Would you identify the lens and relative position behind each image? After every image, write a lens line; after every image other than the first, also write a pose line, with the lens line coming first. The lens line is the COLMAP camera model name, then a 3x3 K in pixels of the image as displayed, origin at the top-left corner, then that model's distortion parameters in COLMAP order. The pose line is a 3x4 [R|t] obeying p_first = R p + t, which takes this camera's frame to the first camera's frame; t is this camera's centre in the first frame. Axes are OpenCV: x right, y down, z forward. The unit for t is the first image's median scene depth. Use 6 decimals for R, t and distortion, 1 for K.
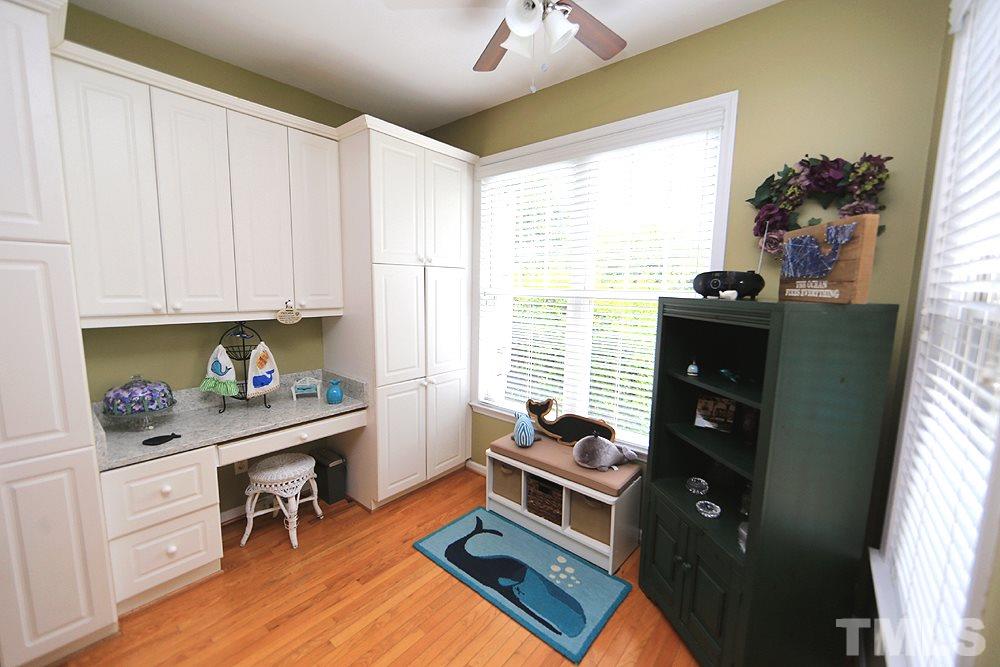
lens RADIAL K [[391.3, 0, 499.0], [0, 391.3, 335.4], [0, 0, 1]] dist [-0.008492, 0.000553]
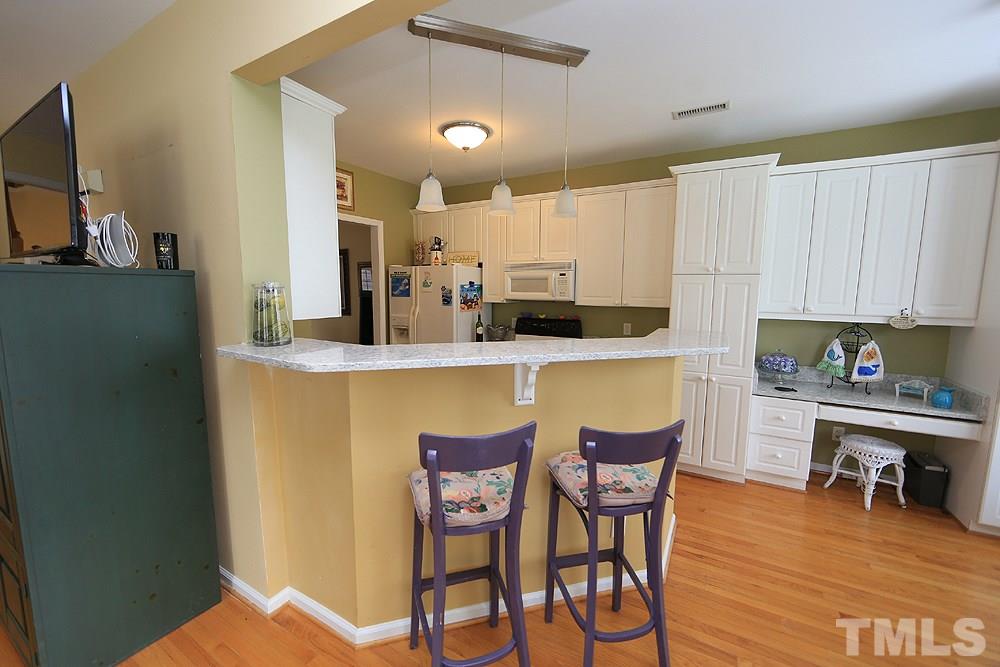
lens RADIAL K [[391.3, 0, 499.7], [0, 391.3, 335.8], [0, 0, 1]] dist [-0.008492, 0.000553]
pose [[0.177819, 0.097048, -0.979266, 0.407113], [-0.128354, 0.988911, 0.074697, 0.062619], [0.975657, 0.112410, 0.188303, -0.411684]]
